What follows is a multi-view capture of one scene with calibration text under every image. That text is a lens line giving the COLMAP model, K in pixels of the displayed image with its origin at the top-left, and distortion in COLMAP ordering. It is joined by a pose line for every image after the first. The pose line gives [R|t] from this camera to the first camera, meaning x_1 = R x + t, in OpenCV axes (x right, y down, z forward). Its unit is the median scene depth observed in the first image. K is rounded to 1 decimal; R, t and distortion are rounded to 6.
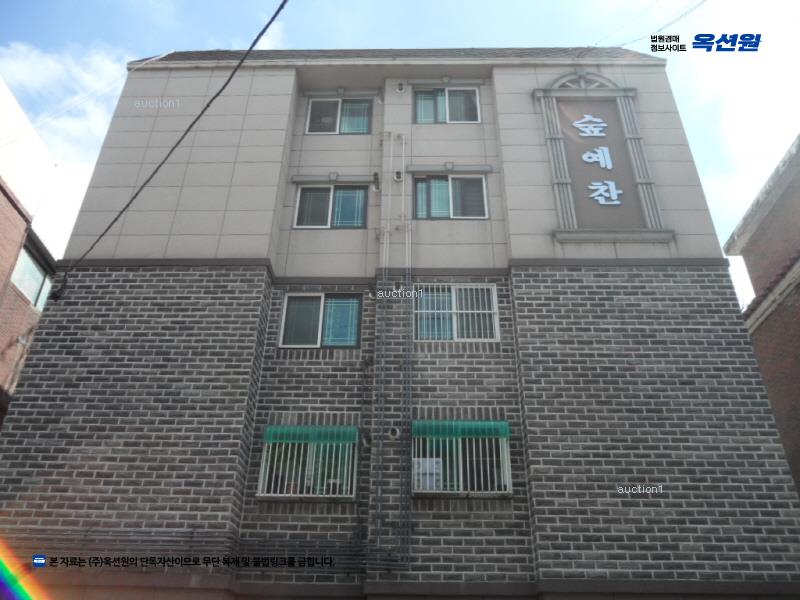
lens RADIAL K [[642.3, 0, 400.0], [0, 642.3, 300.0], [0, 0, 1]] dist [-0.036846, 0.022757]
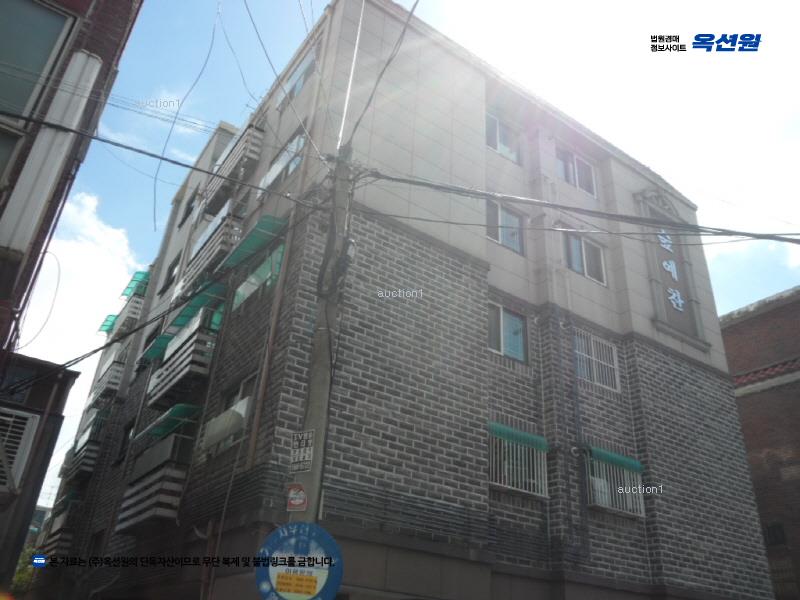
lens RADIAL K [[642.3, 0, 400.0], [0, 642.3, 300.0], [0, 0, 1]] dist [-0.036846, 0.022757]
pose [[0.814262, 0.322457, 0.482699, -0.986896], [-0.349895, 0.936130, -0.035126, 0.099808], [-0.463196, -0.140293, 0.875081, 0.135753]]
